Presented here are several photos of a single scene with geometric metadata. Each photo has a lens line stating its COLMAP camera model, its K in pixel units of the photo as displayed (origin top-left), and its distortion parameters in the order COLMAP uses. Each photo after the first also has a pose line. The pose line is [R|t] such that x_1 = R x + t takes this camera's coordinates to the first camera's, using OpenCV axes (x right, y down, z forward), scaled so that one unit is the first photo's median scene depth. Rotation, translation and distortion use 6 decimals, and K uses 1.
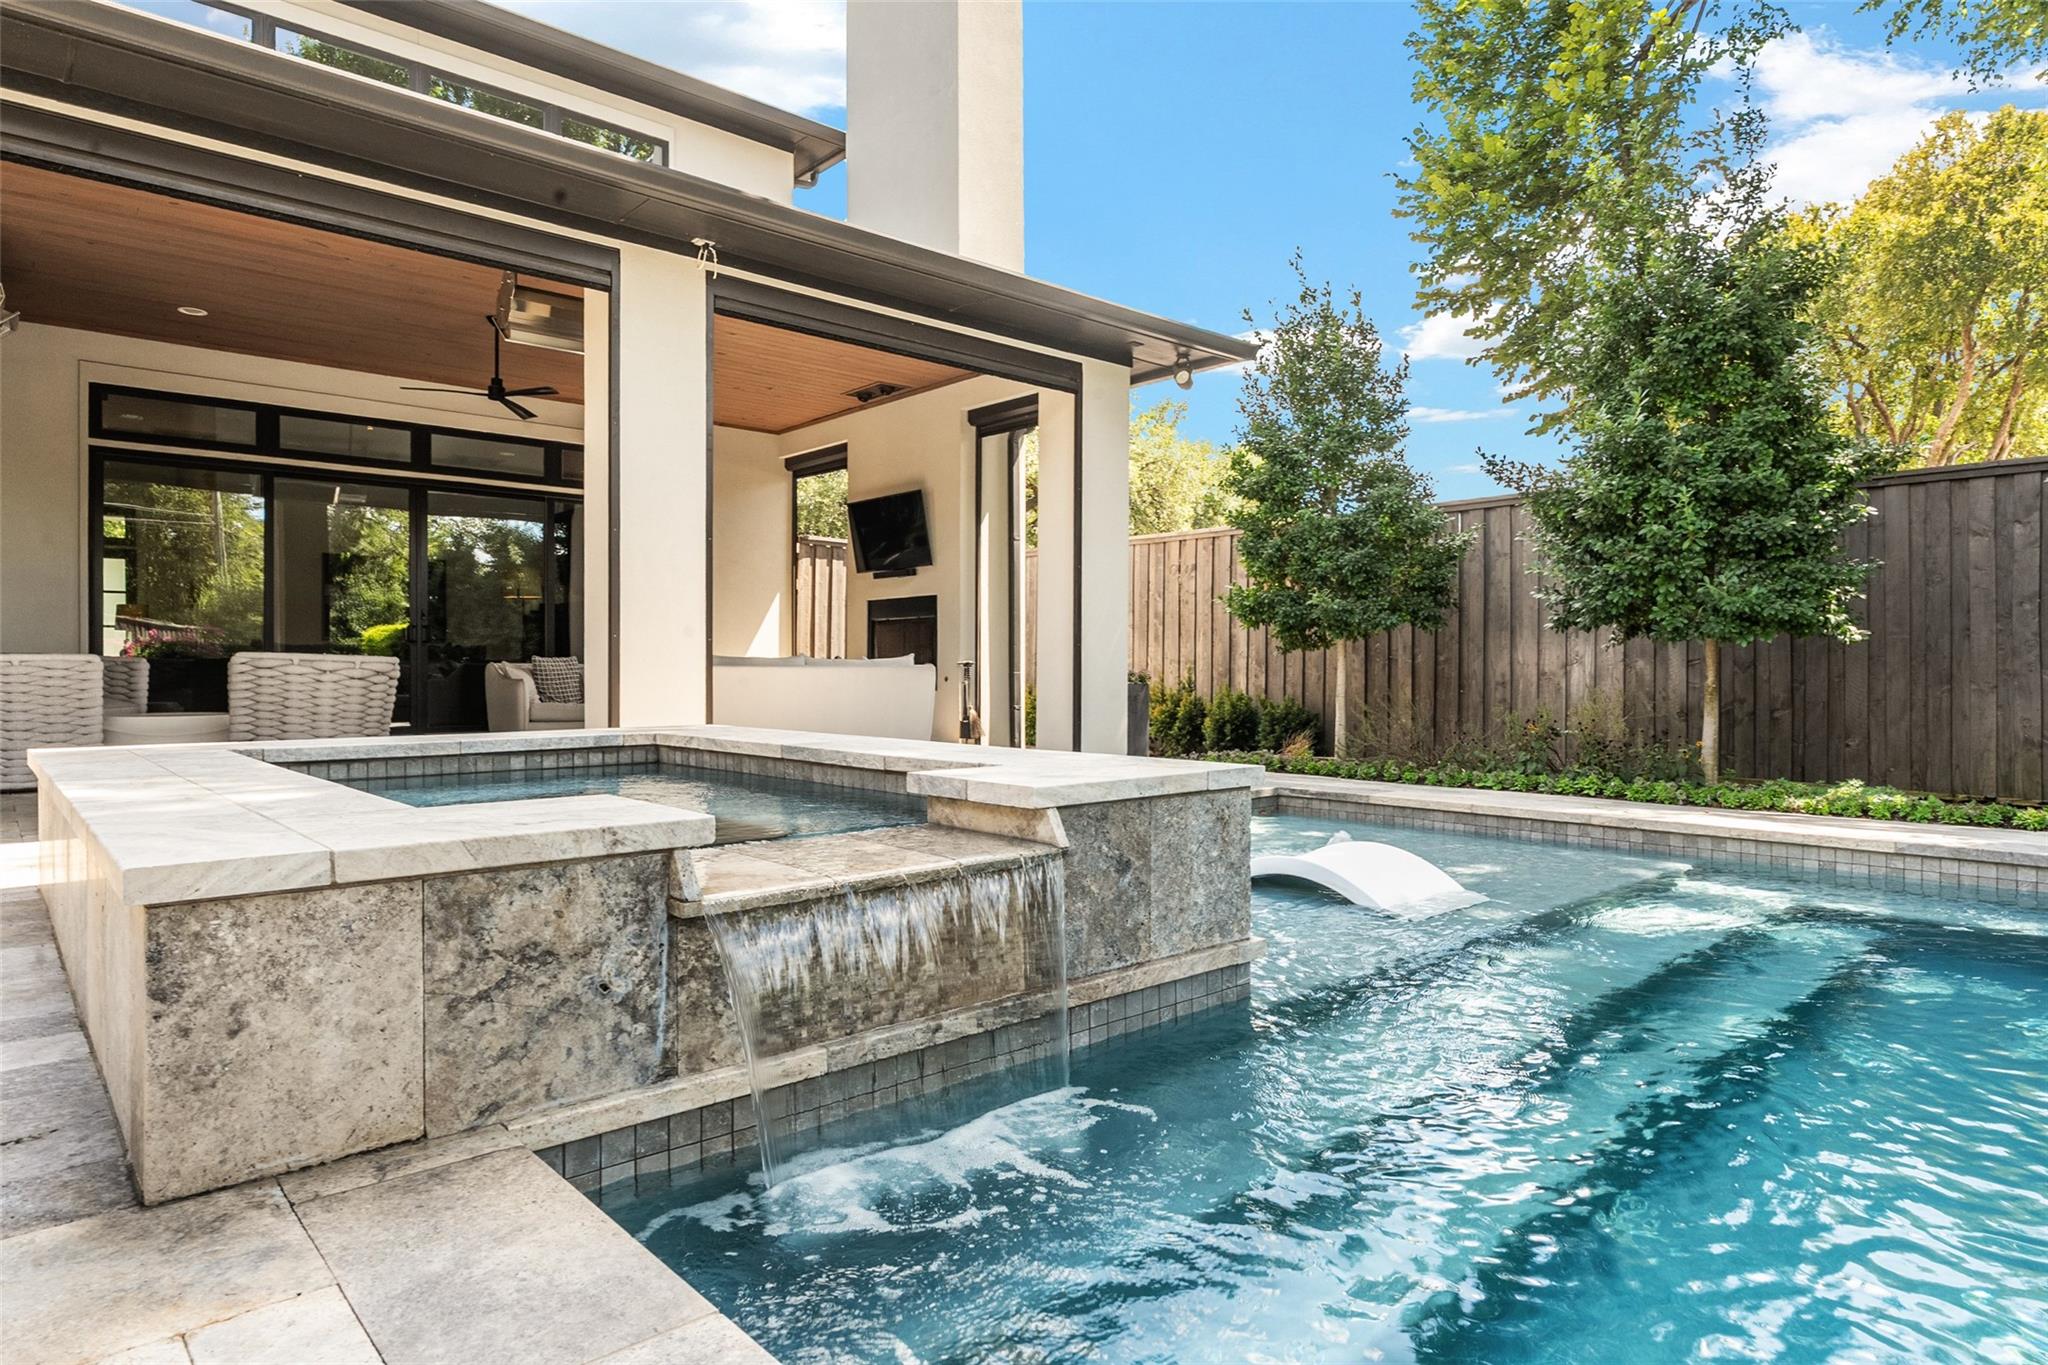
lens RADIAL K [[1170.0, 0, 1024.0], [0, 1170.0, 682.5], [0, 0, 1]] dist [0.000508, 0.000196]
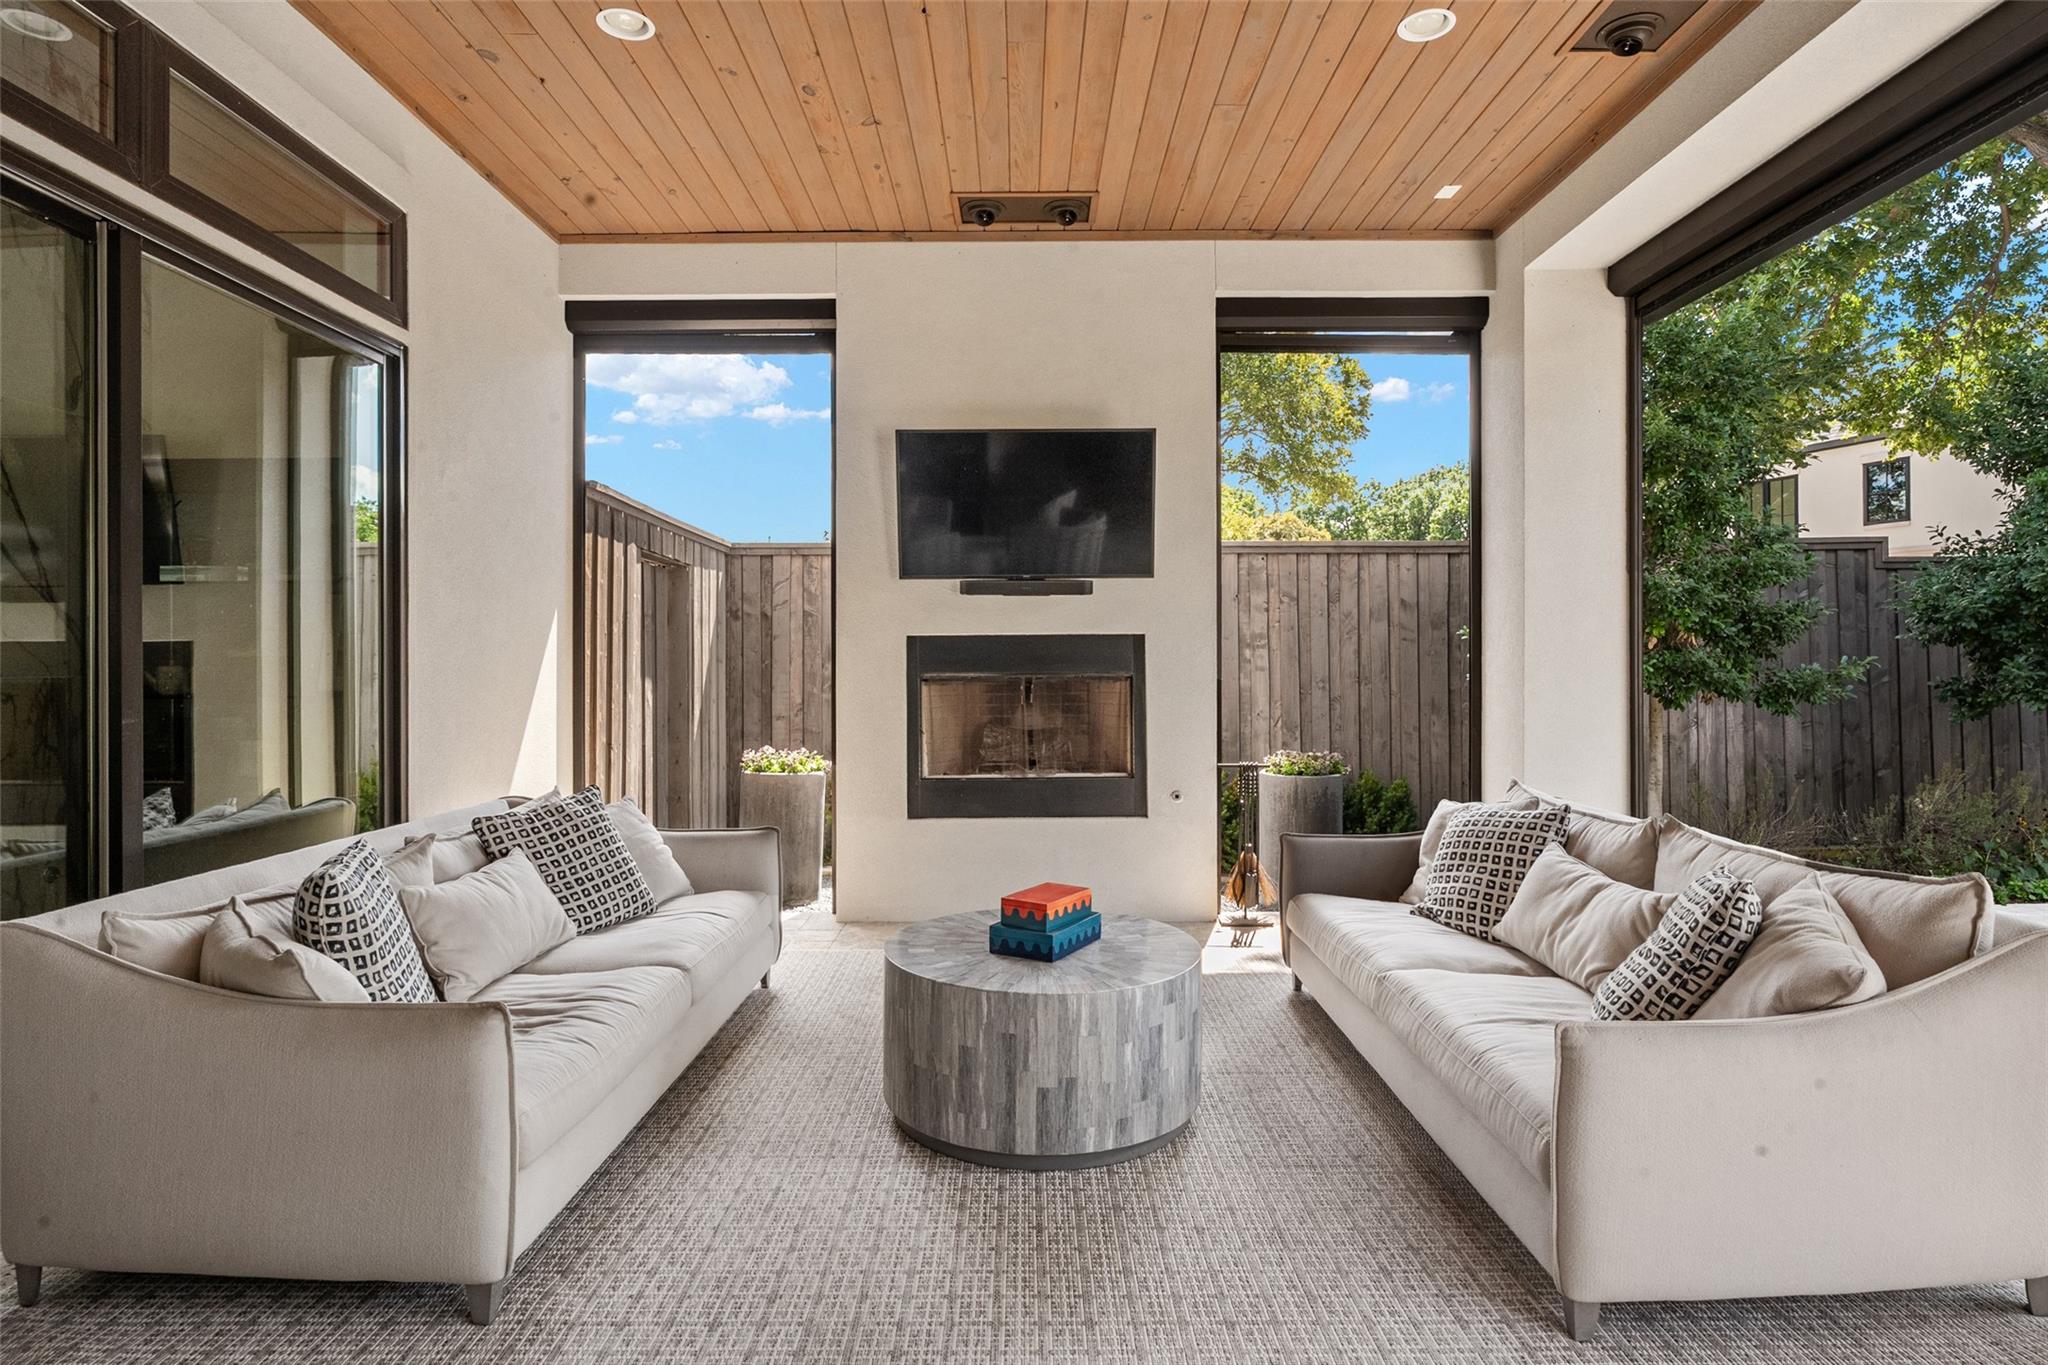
lens RADIAL K [[1094.6, 0, 1024.0], [0, 1094.6, 682.5], [0, 0, 1]] dist [-0.001128, -0.000120]
pose [[0.662585, -0.017794, 0.748775, -0.459626], [0.013132, 0.999840, 0.012141, -0.058031], [-0.748871, 0.001788, 0.662713, 0.688689]]
